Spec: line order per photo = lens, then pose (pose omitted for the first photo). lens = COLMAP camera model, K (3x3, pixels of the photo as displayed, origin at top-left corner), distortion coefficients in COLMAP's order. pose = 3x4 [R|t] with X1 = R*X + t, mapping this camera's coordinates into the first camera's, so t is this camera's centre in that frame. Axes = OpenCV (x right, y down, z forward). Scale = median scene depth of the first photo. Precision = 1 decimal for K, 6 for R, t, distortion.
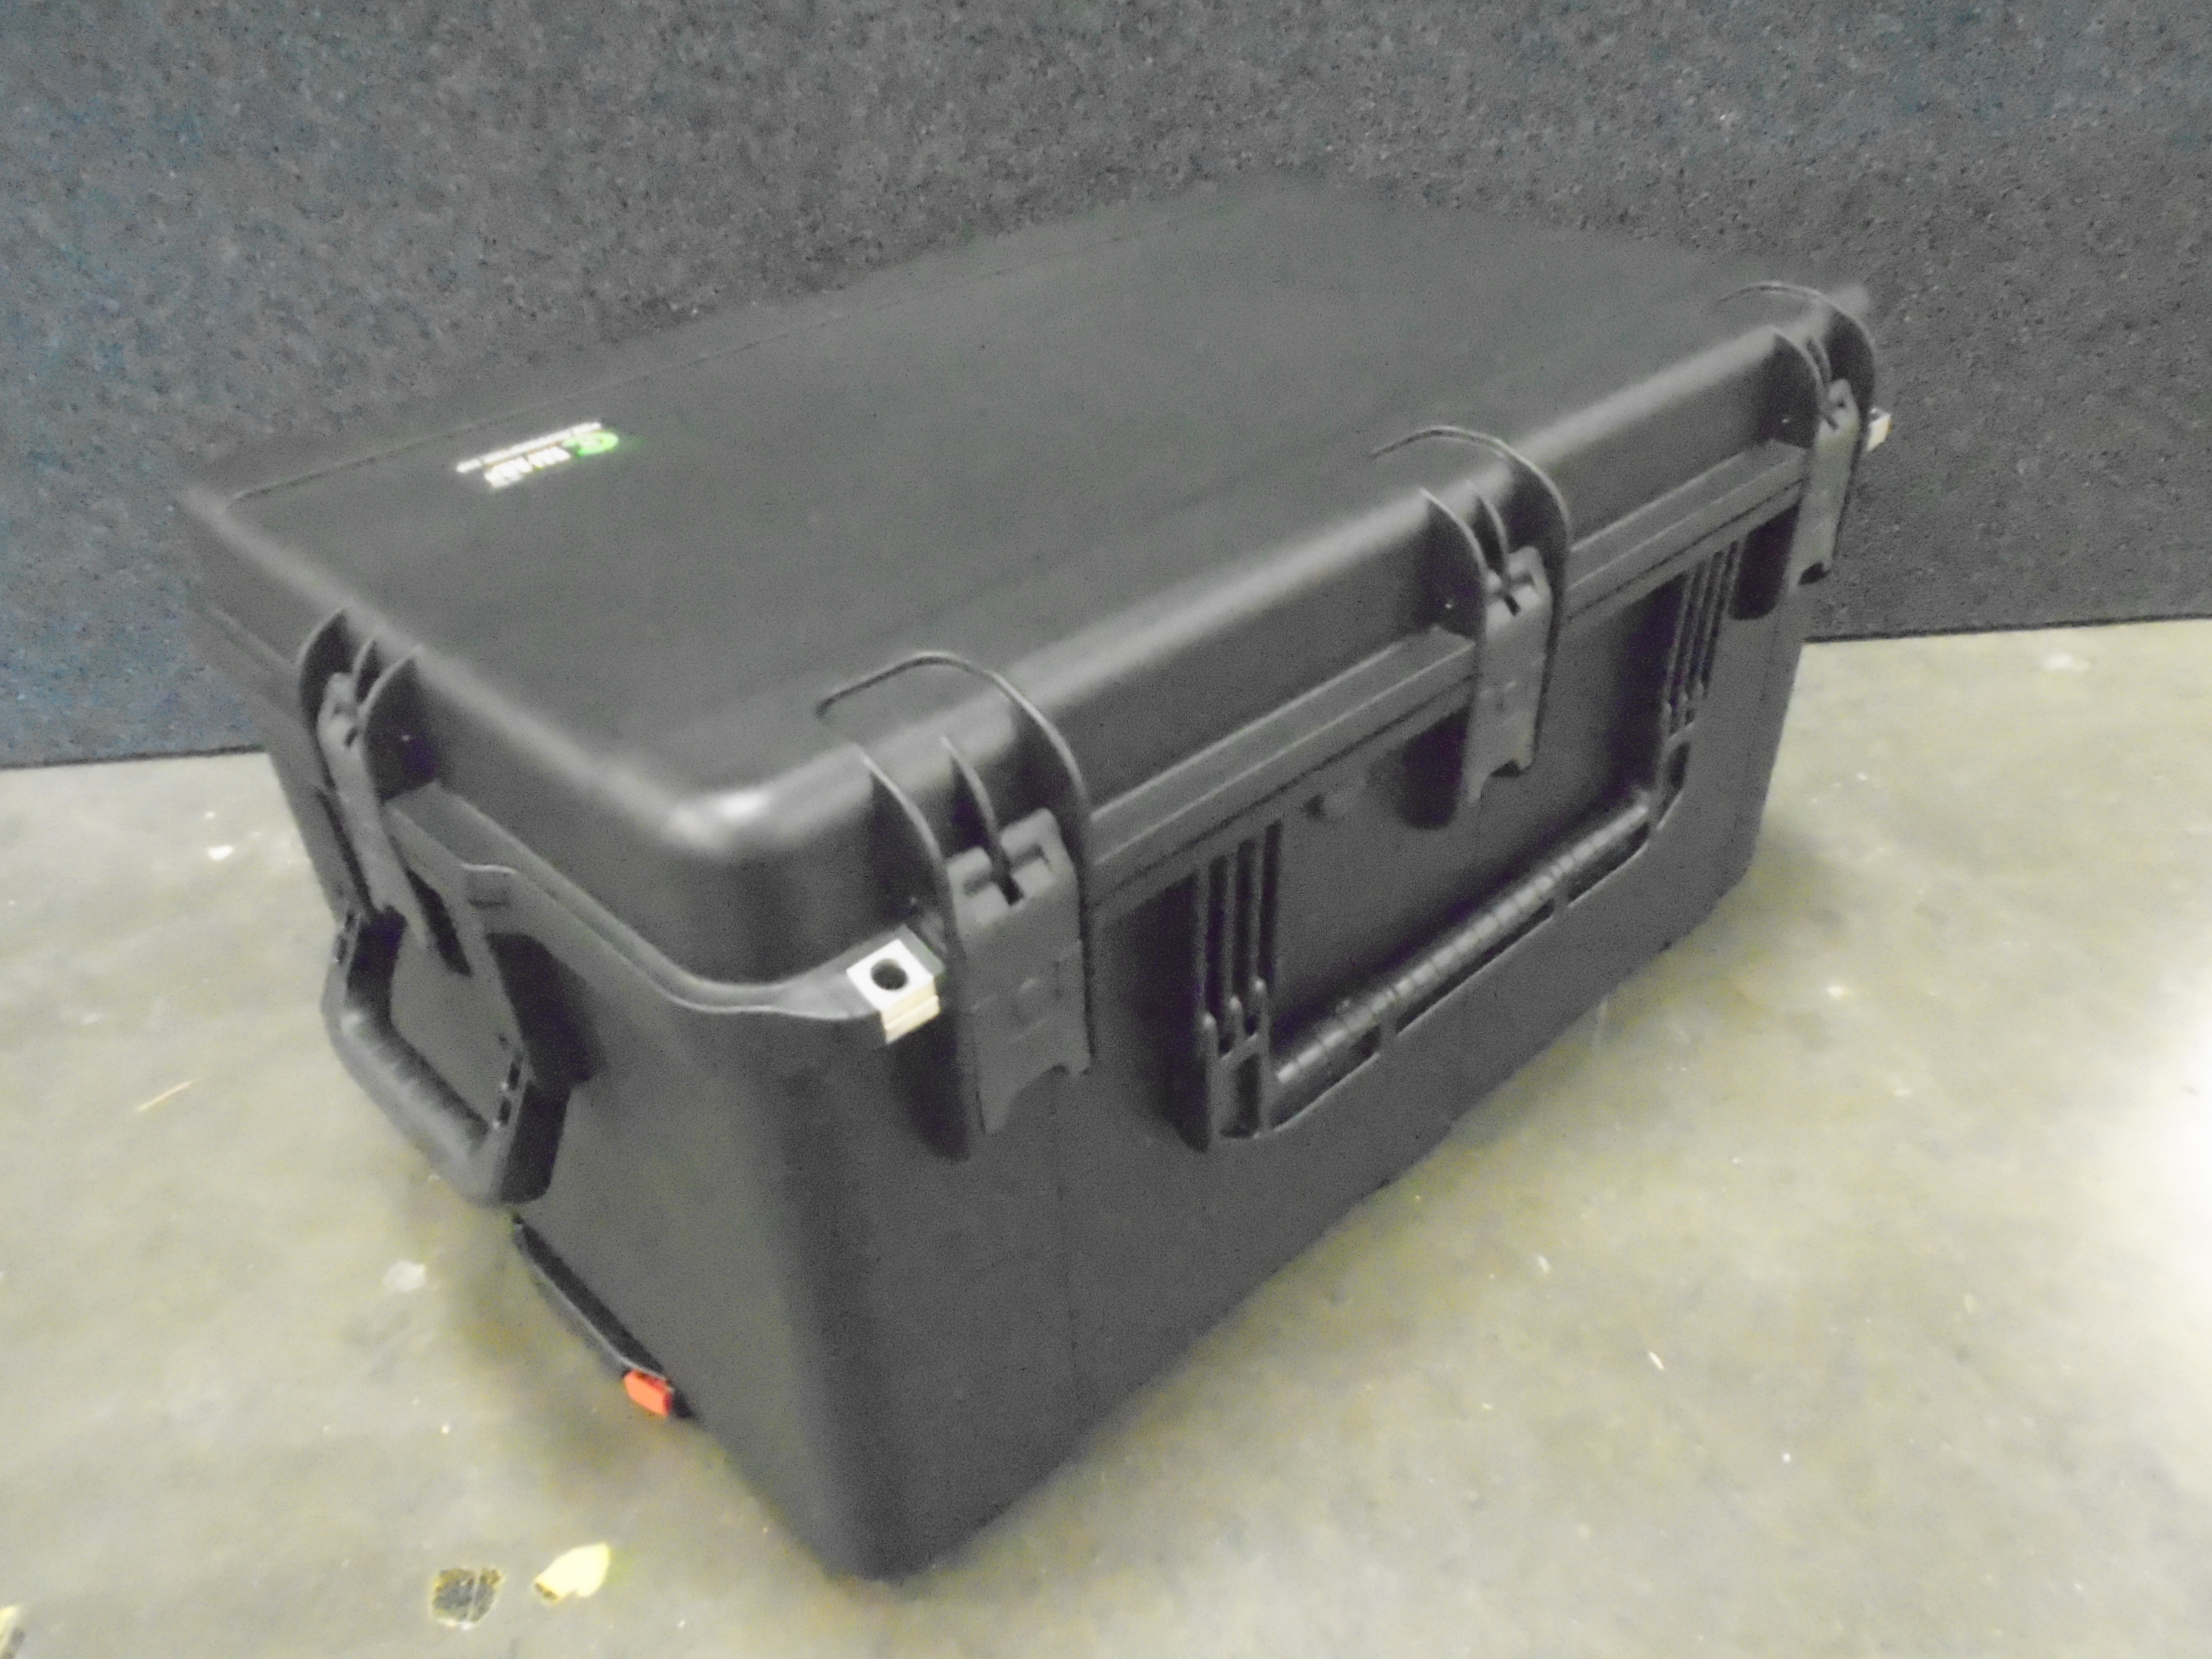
lens RADIAL K [[1694.9, 0, 1106.0], [0, 1694.9, 829.5], [0, 0, 1]] dist [-0.006464, -0.003258]
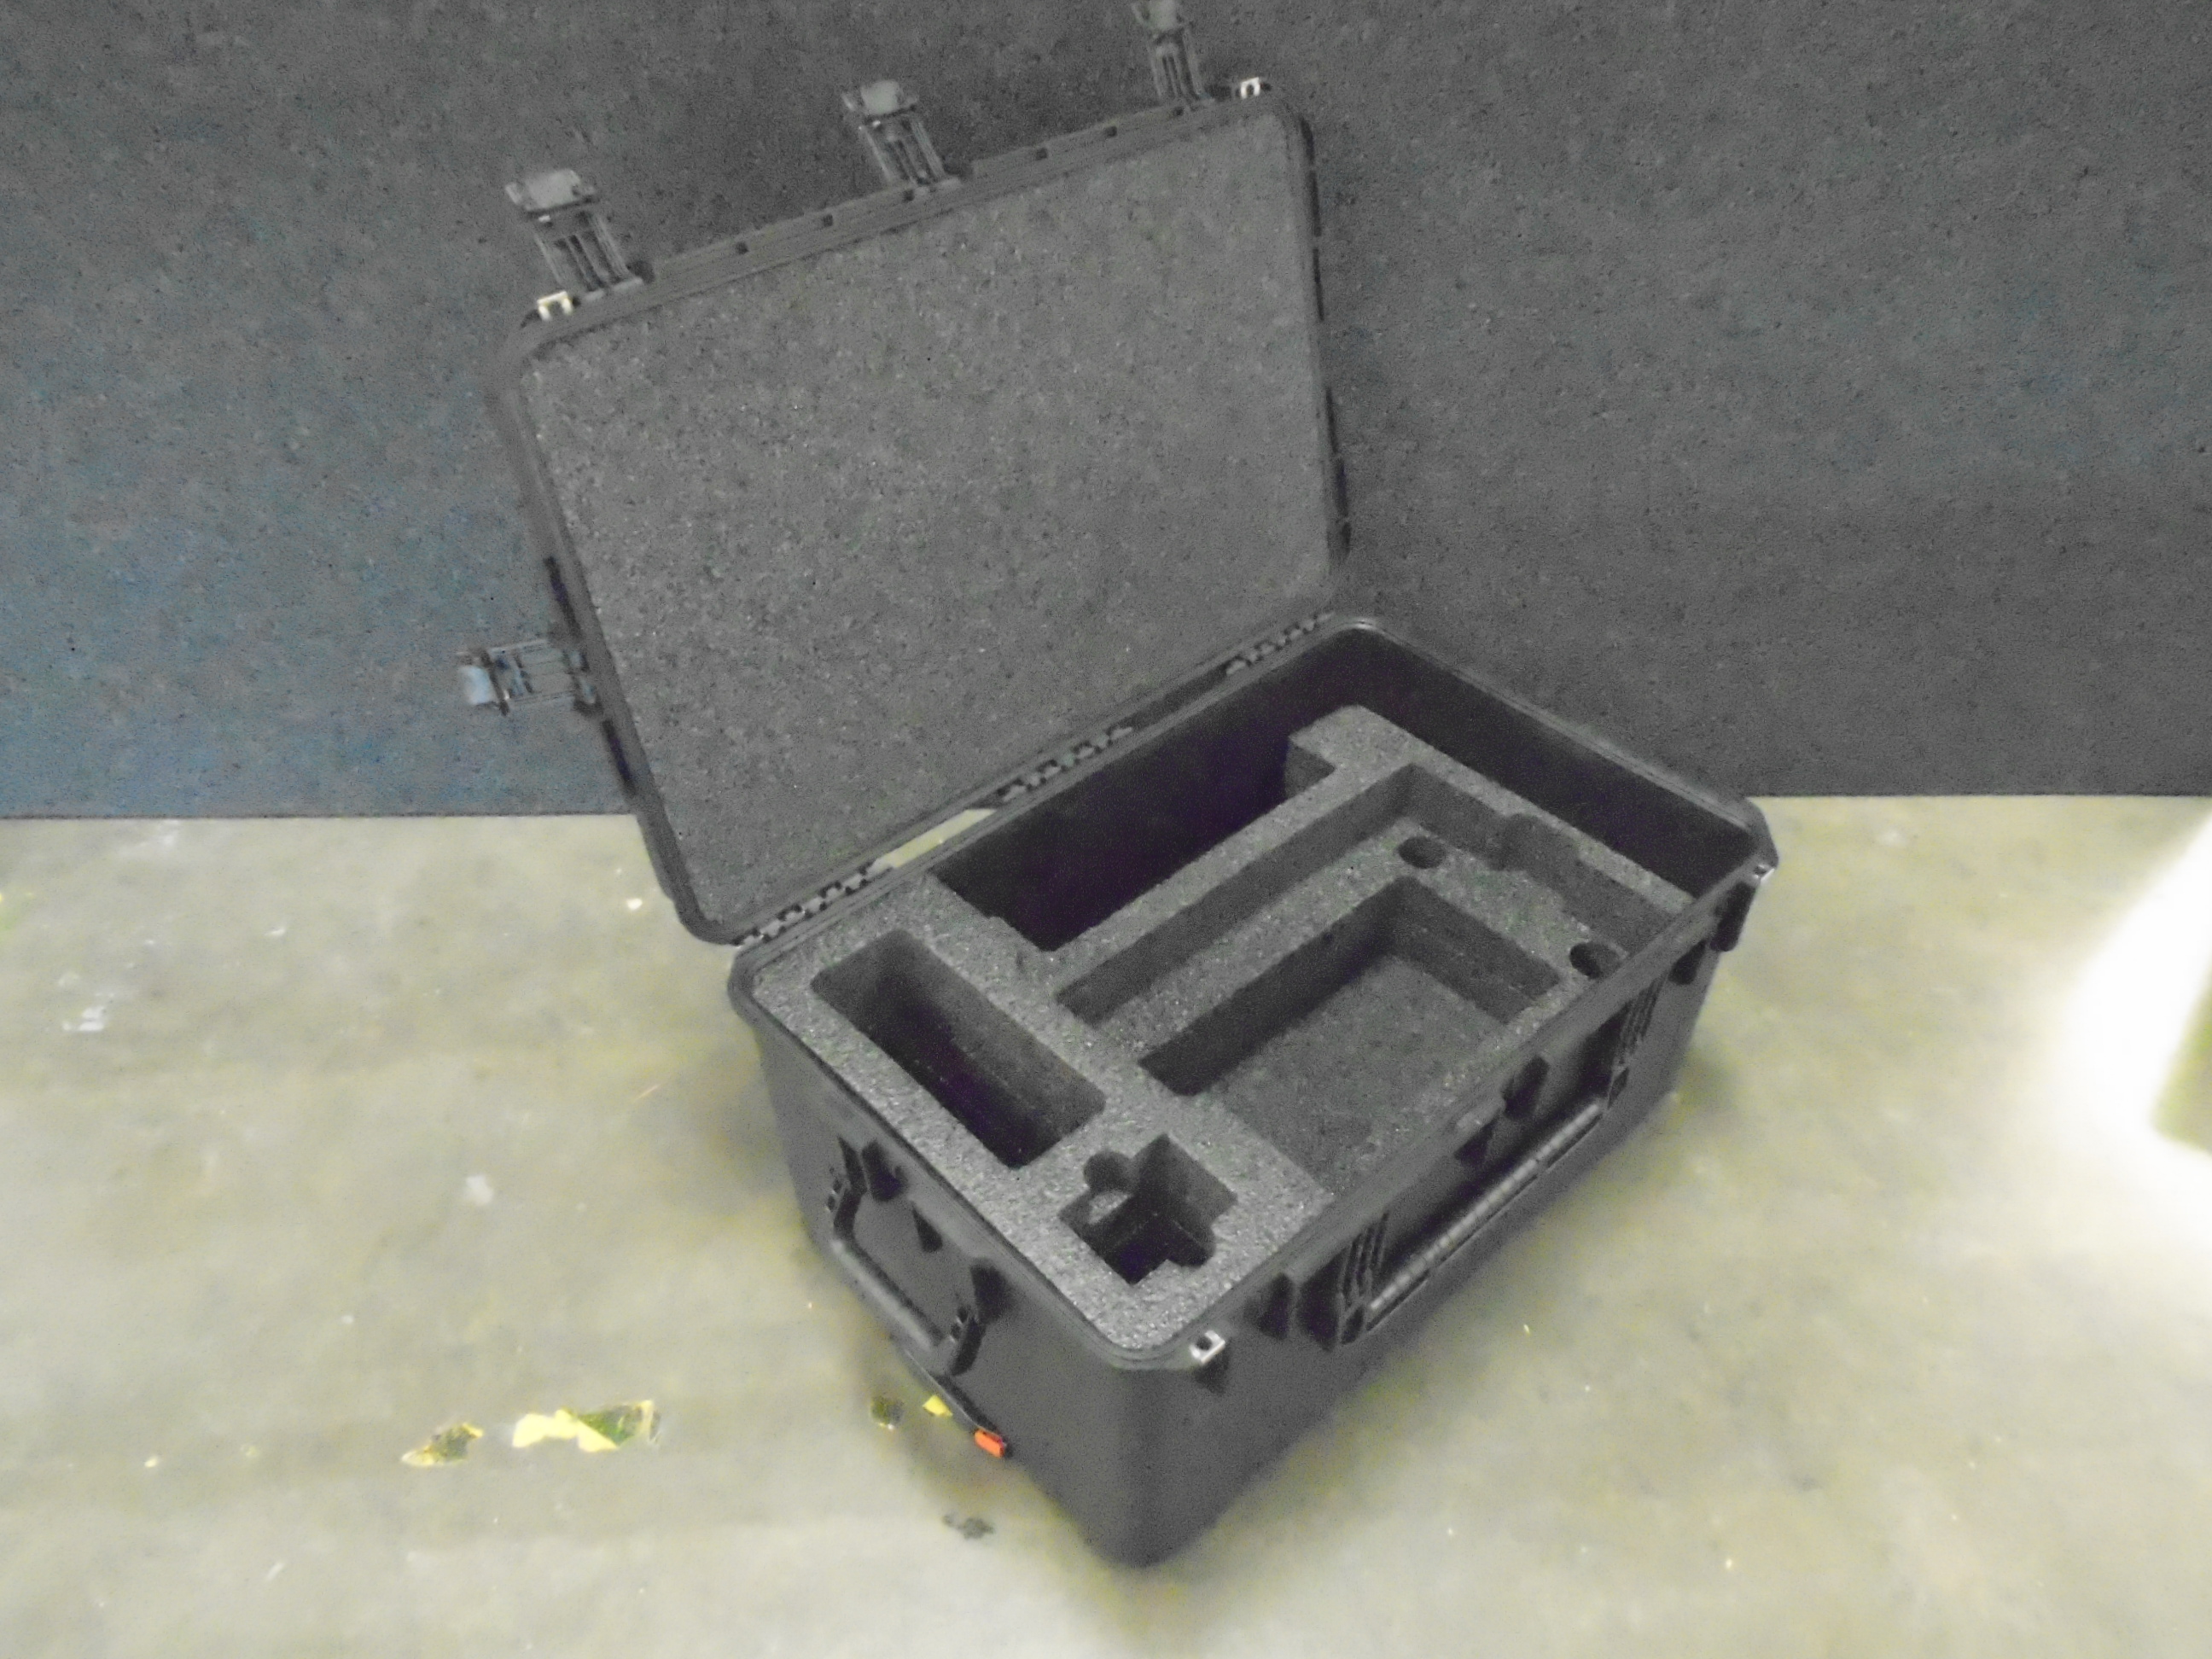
lens RADIAL K [[1688.0, 0, 1106.0], [0, 1688.0, 829.5], [0, 0, 1]] dist [-0.008008, 0.003695]
pose [[0.999044, 0.043702, 0.001427, -0.191304], [-0.043509, 0.990352, 0.131568, -0.543863], [0.004336, -0.131504, 0.991306, -0.651506]]
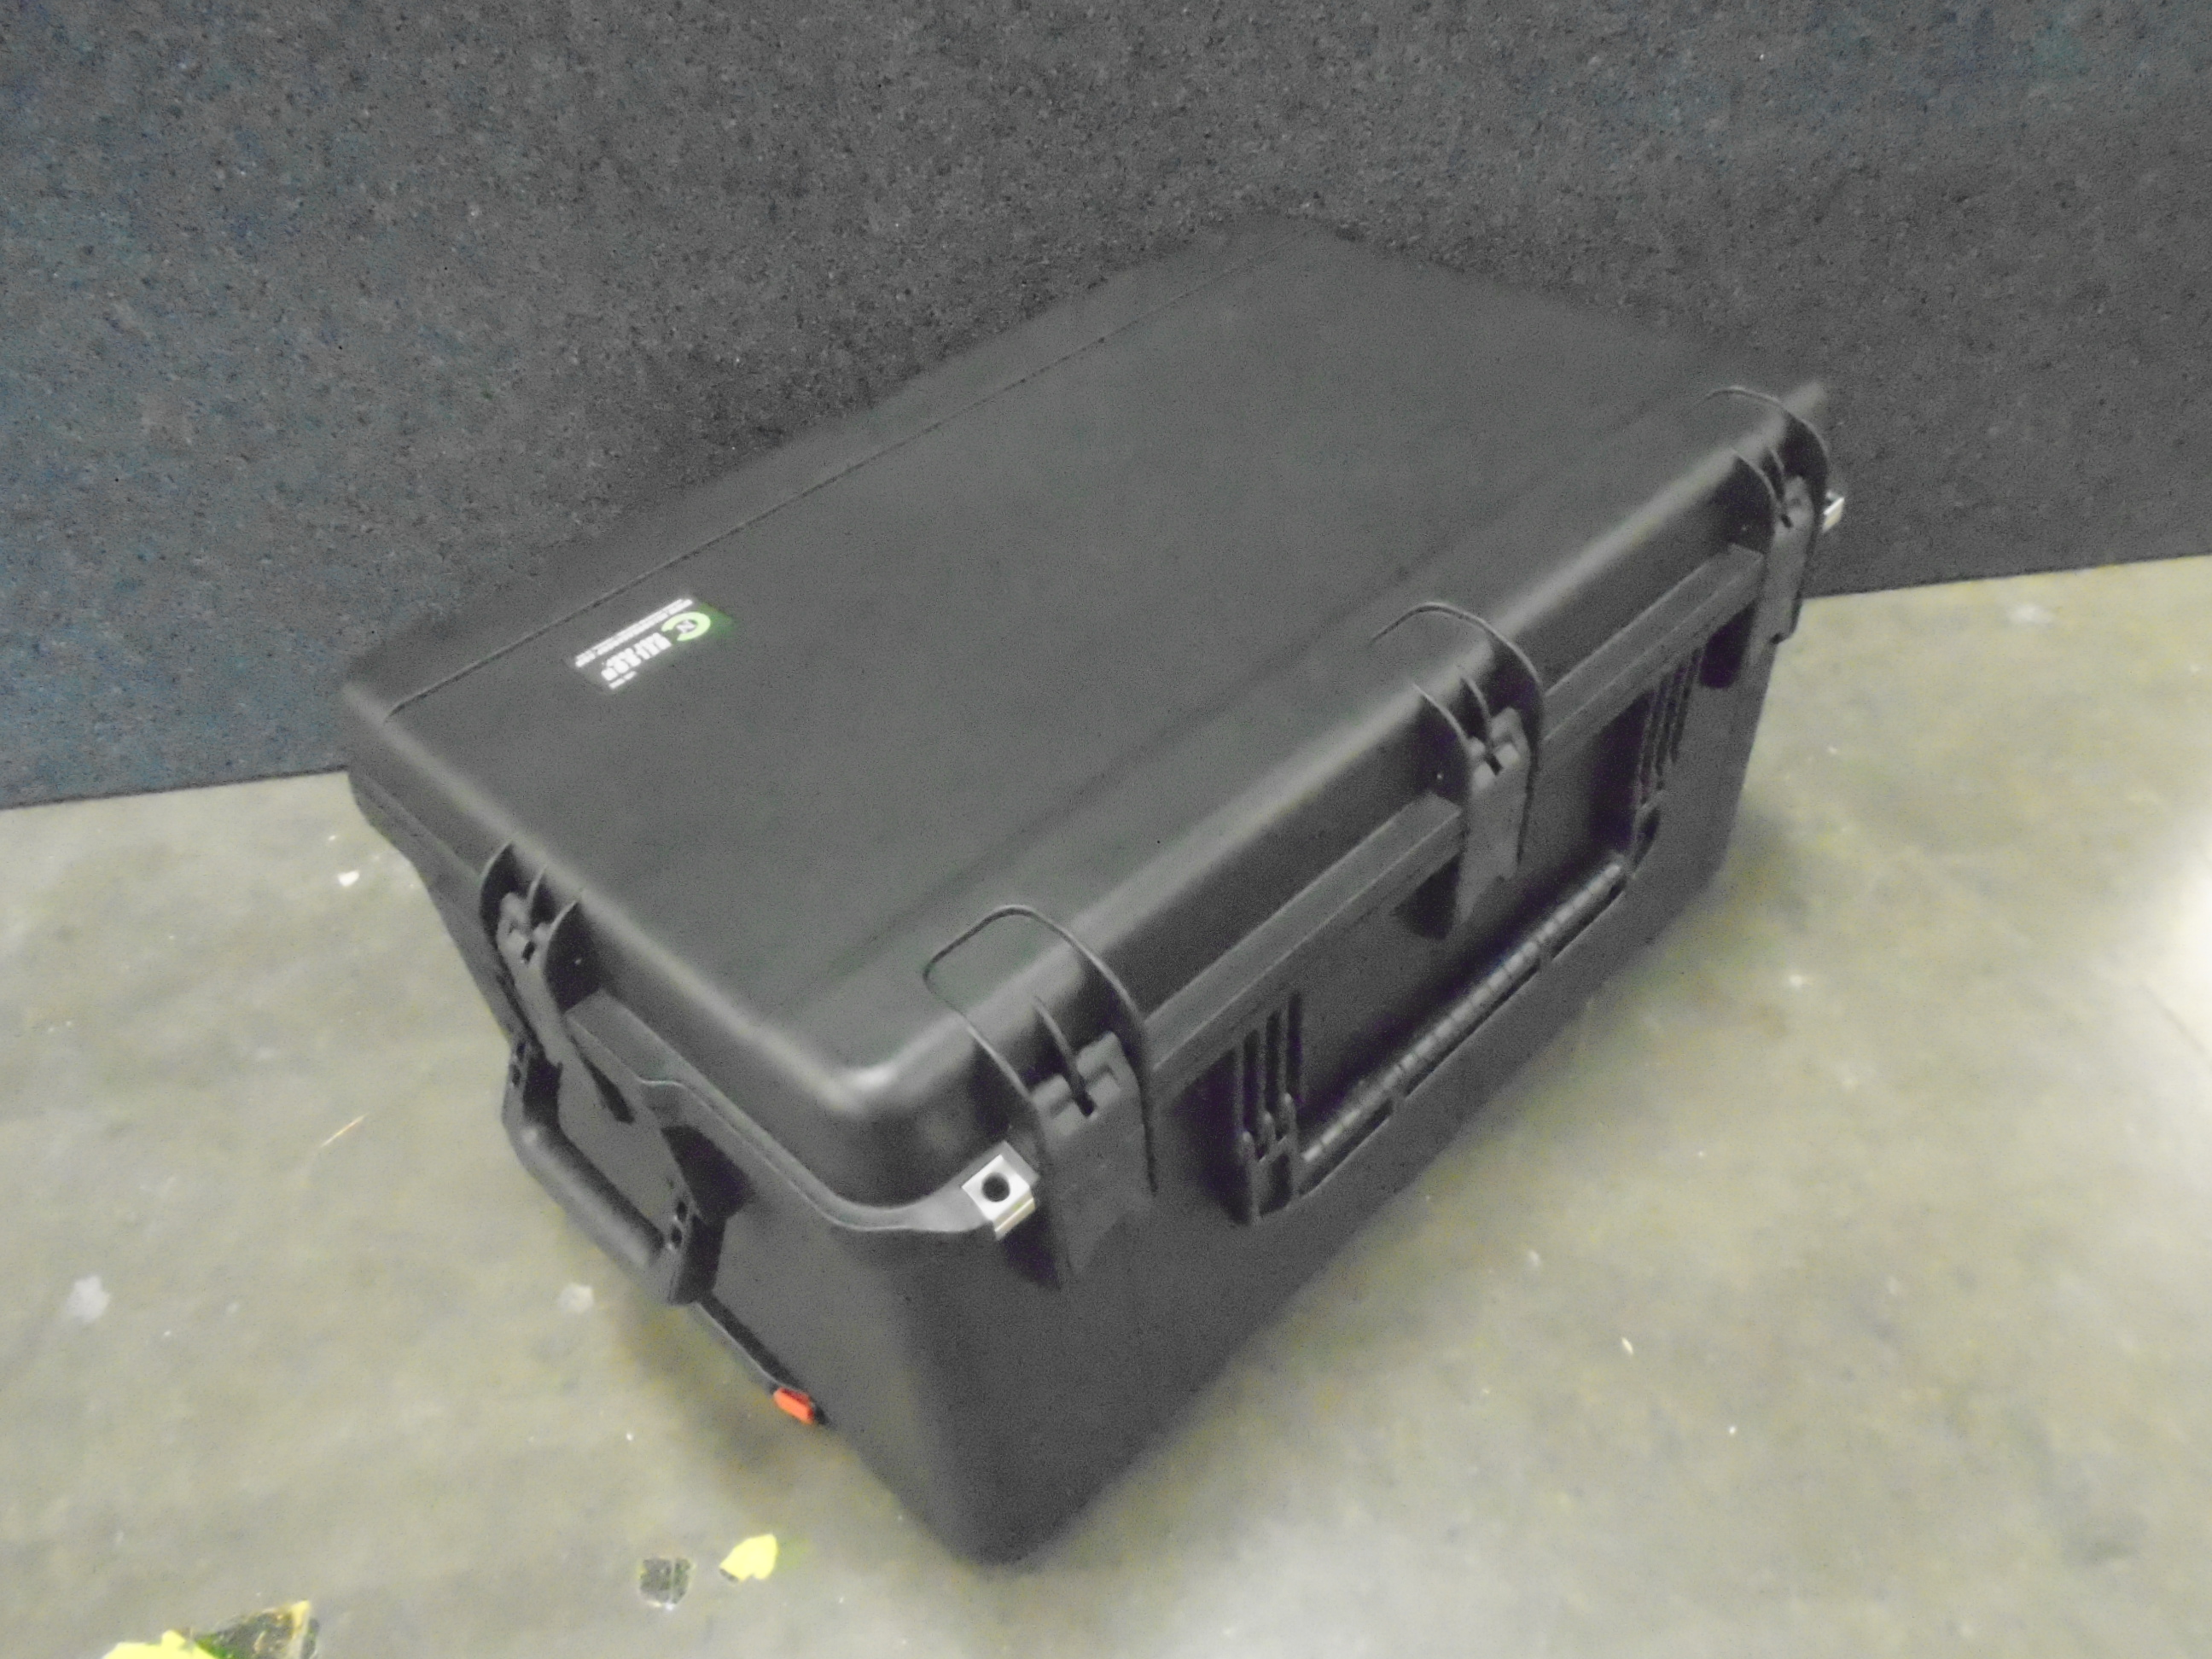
lens RADIAL K [[1688.0, 0, 1106.0], [0, 1688.0, 829.5], [0, 0, 1]] dist [-0.008008, 0.003695]
pose [[0.998915, -0.042965, -0.017992, -0.007510], [0.045011, 0.989765, 0.135424, -0.242648], [0.011989, -0.136087, 0.990624, -0.148380]]
